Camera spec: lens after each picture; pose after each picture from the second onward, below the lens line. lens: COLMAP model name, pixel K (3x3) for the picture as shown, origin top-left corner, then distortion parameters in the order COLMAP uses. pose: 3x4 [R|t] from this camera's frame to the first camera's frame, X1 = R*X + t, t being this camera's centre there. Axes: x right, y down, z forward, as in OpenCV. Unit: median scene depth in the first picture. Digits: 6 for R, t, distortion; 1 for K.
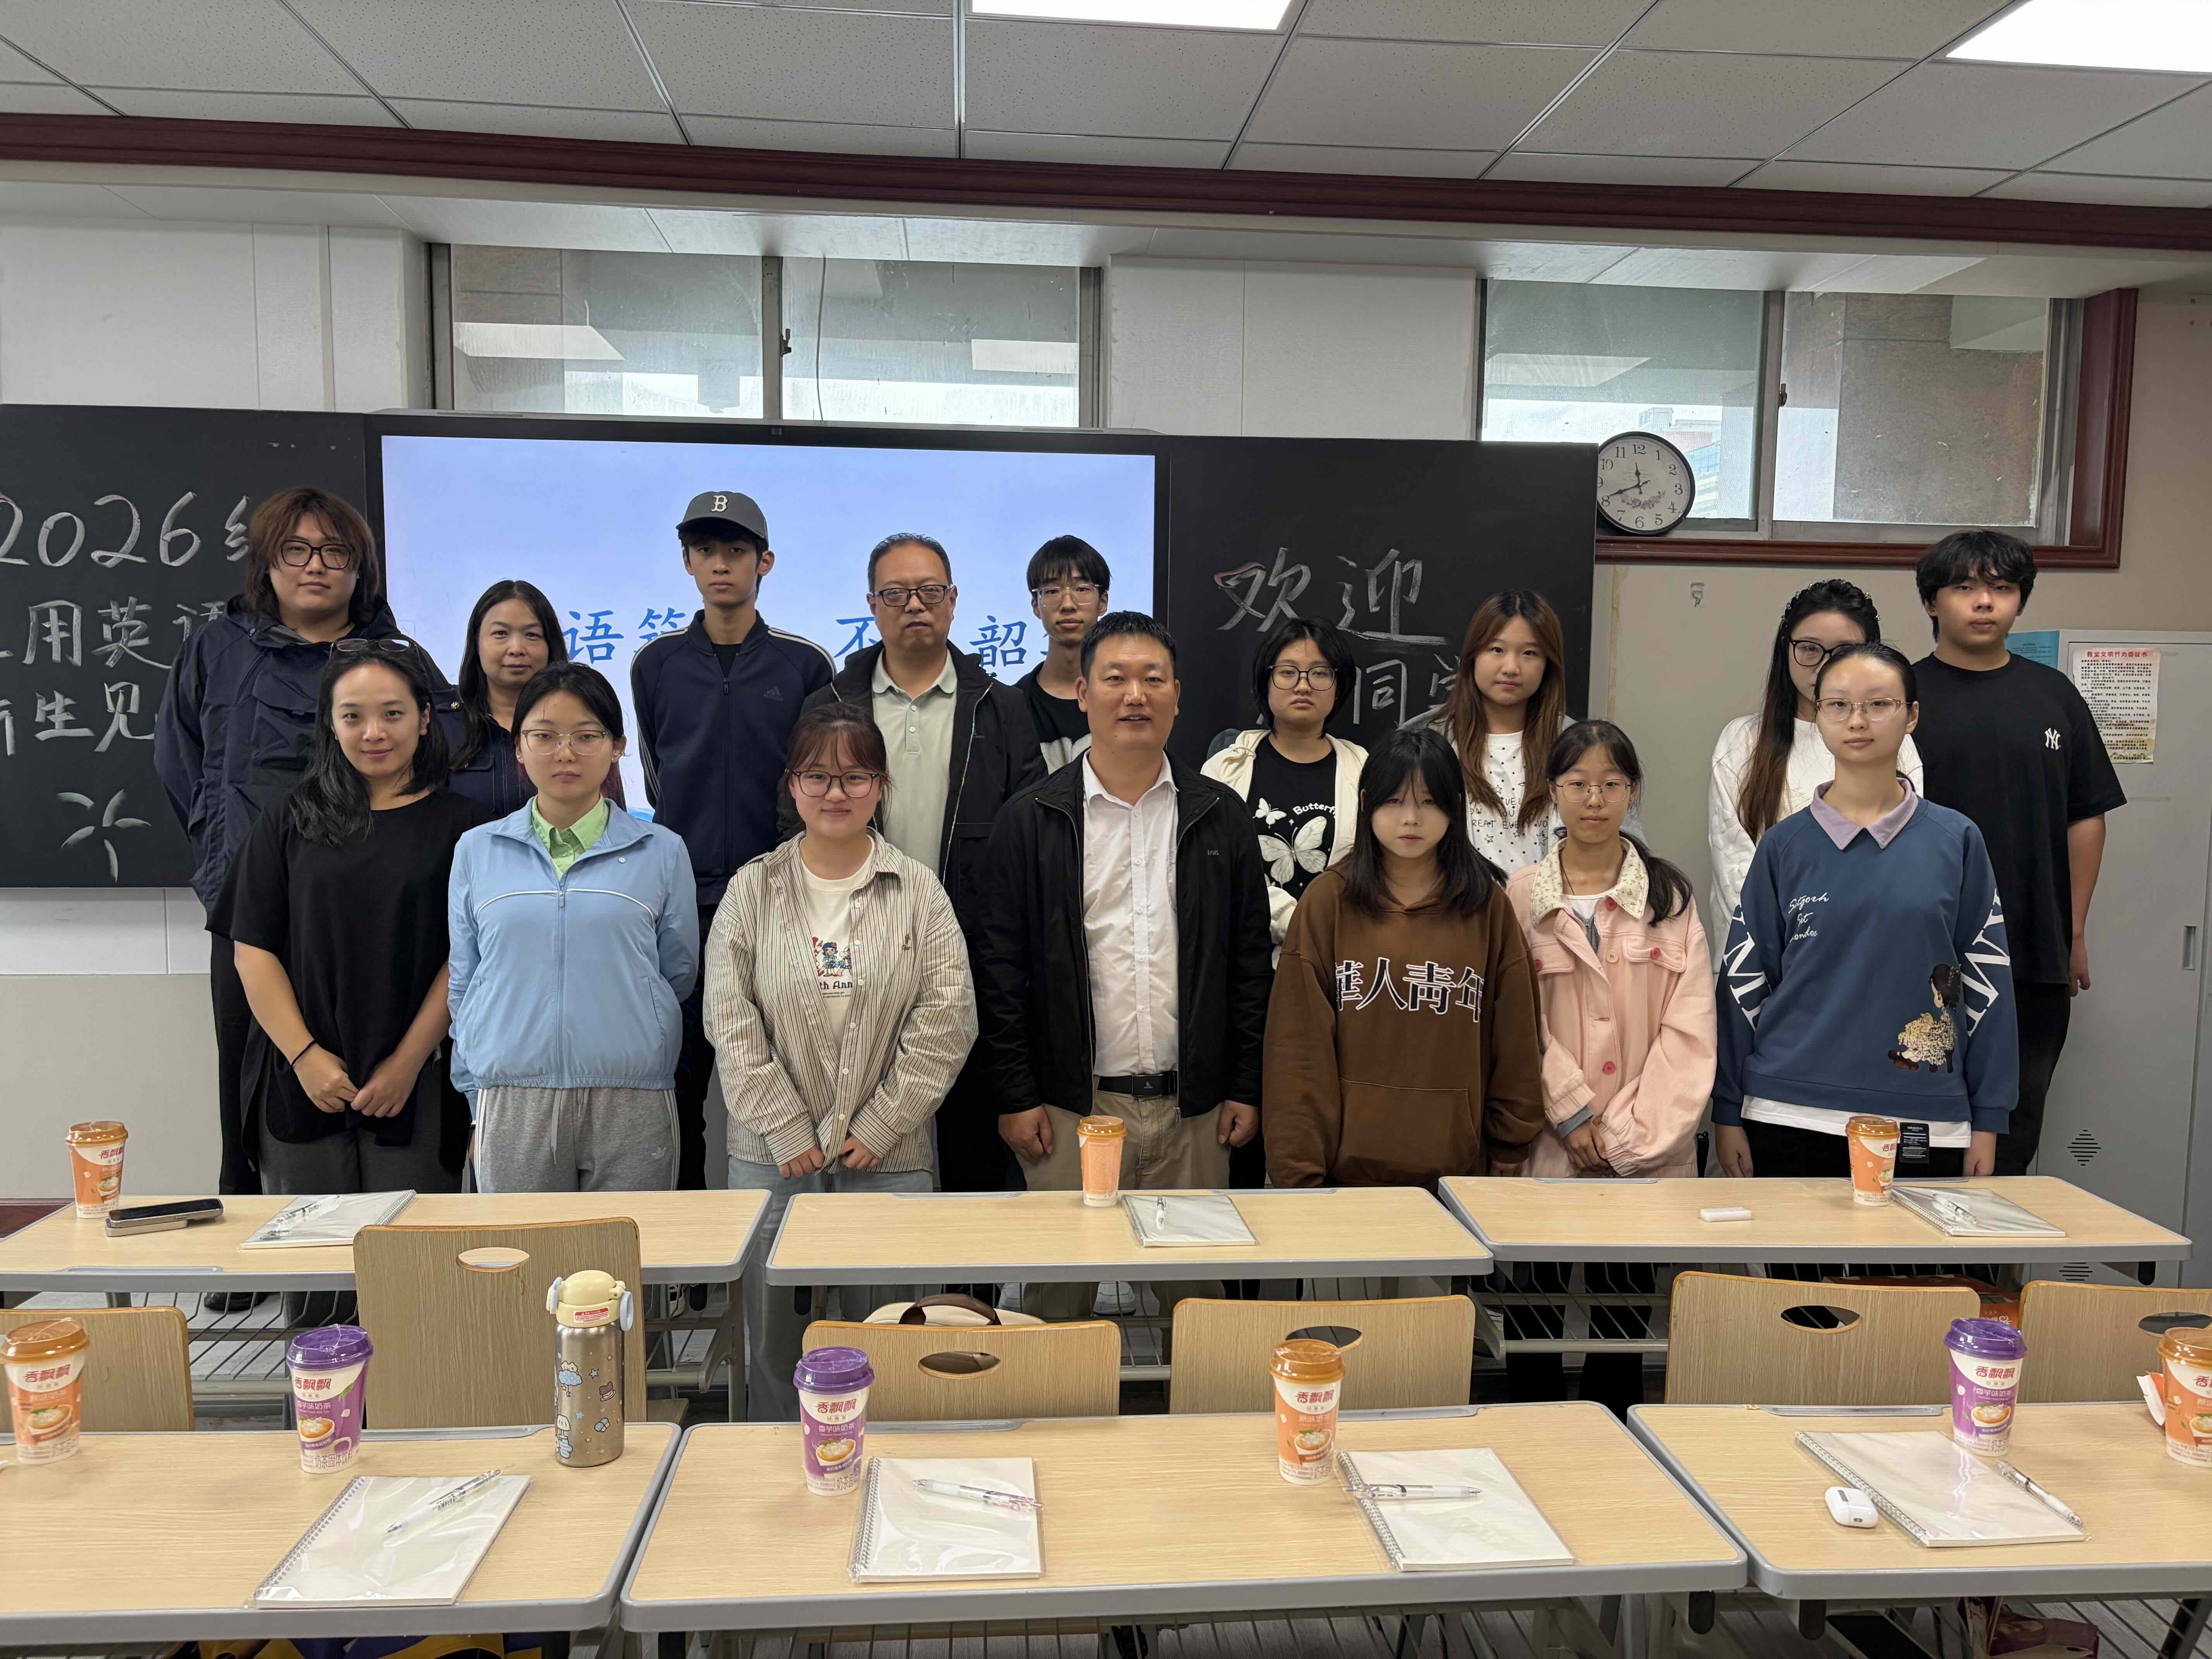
lens RADIAL K [[1690.5, 0, 1109.3], [0, 1690.5, 842.3], [0, 0, 1]] dist [0.058660, -0.084166]
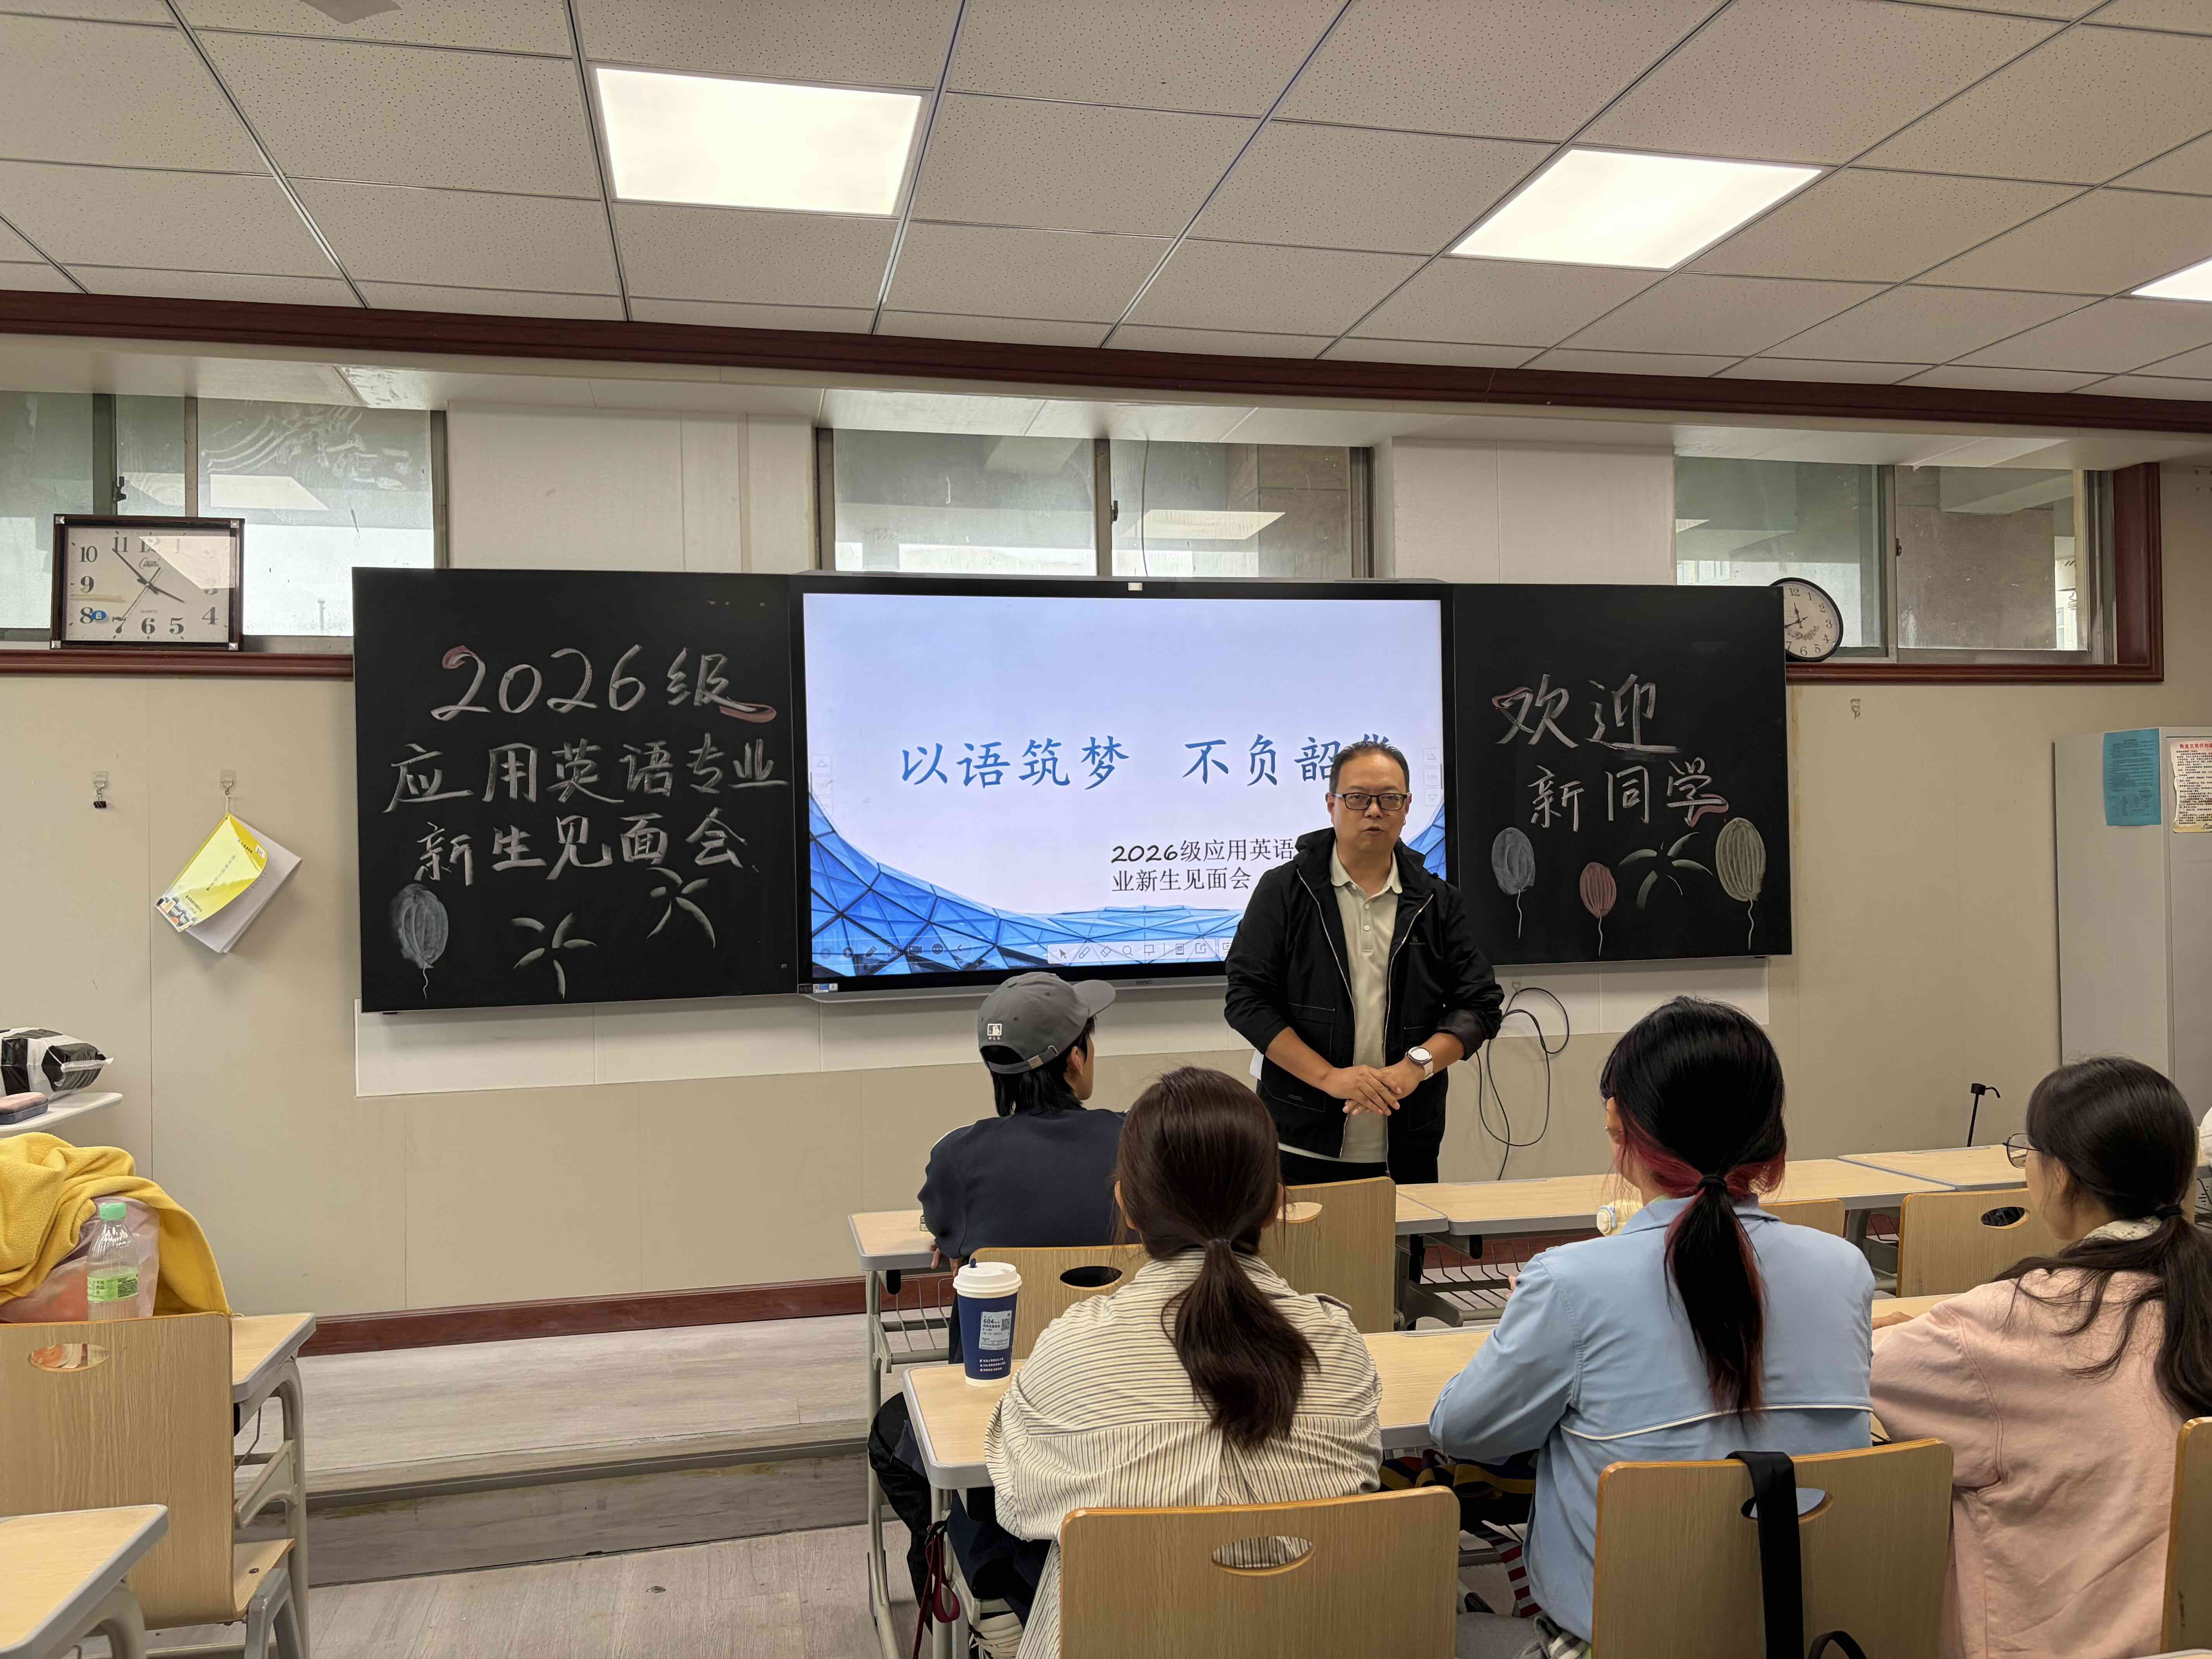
lens RADIAL K [[1690.5, 0, 1109.4], [0, 1690.5, 834.9], [0, 0, 1]] dist [0.058660, -0.084166]
pose [[0.988716, -0.031238, 0.146509, -0.381334], [0.042839, 0.996133, -0.076705, 0.017124], [-0.143546, 0.082115, 0.986231, -0.128983]]
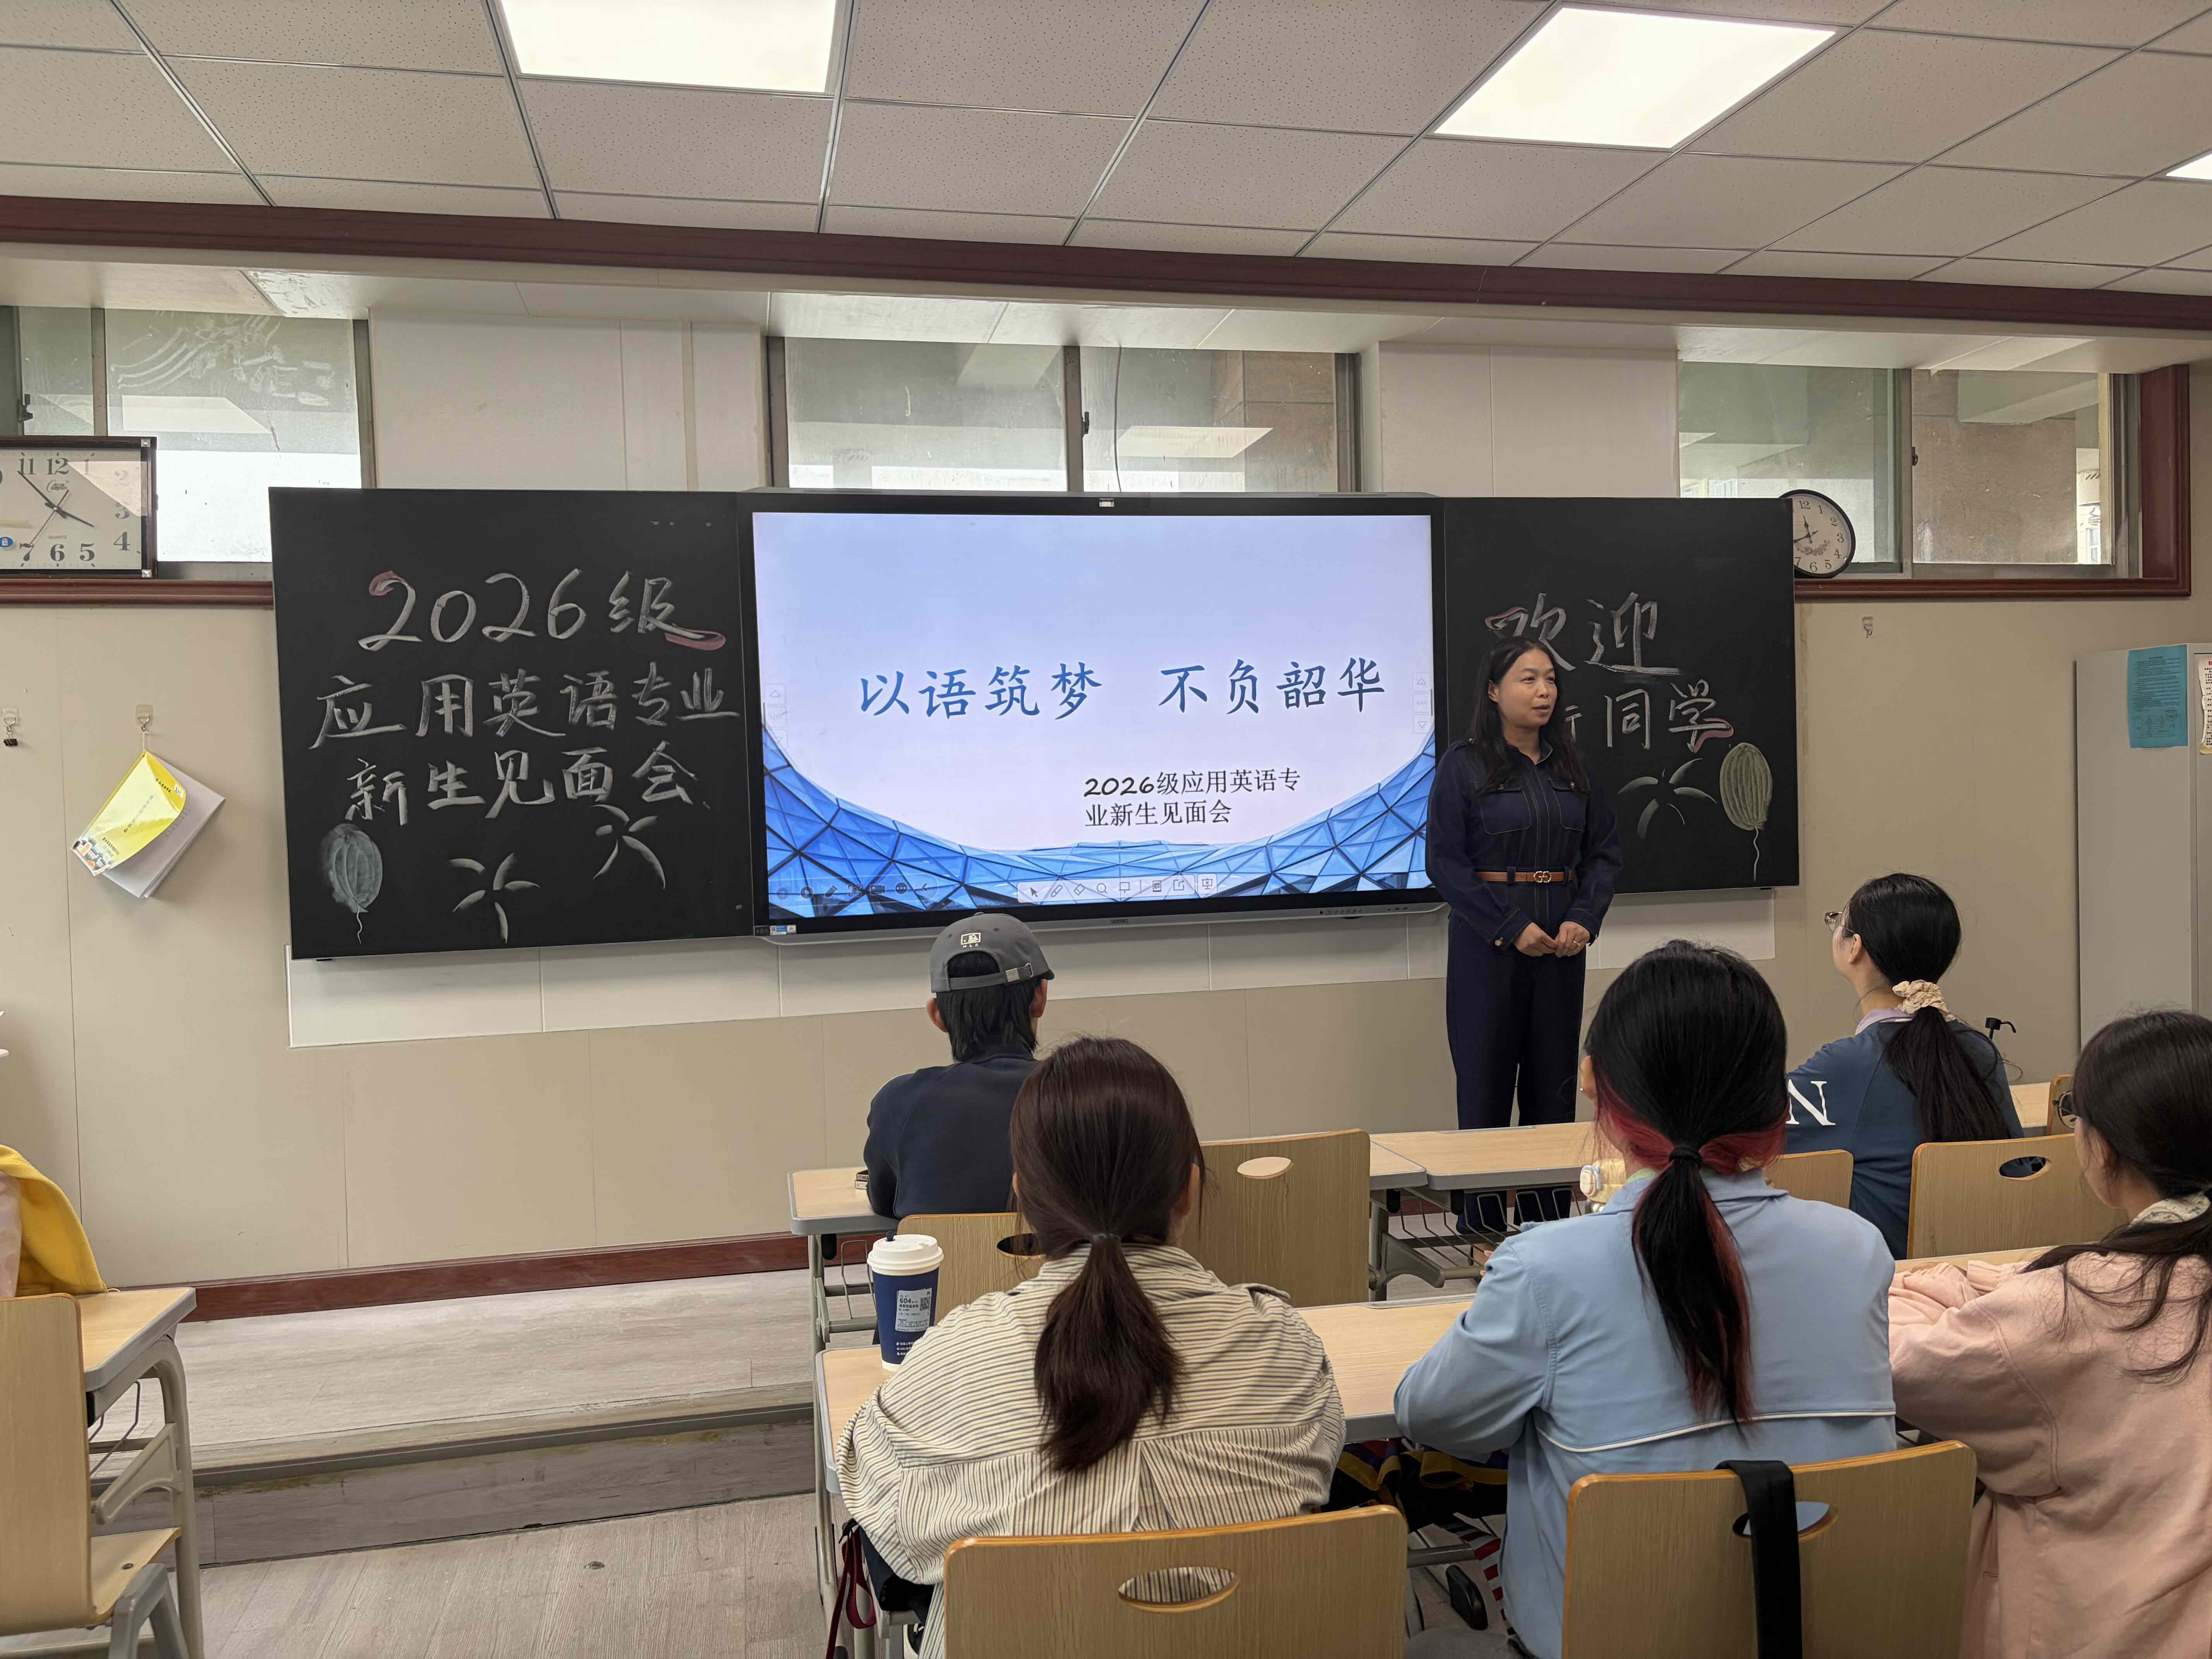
lens RADIAL K [[1690.5, 0, 1111.9], [0, 1690.5, 831.8], [0, 0, 1]] dist [0.058660, -0.084166]
pose [[0.988872, -0.044801, 0.141863, -0.350698], [0.051044, 0.997868, -0.040680, 0.016464], [-0.139738, 0.047468, 0.989050, -0.077993]]
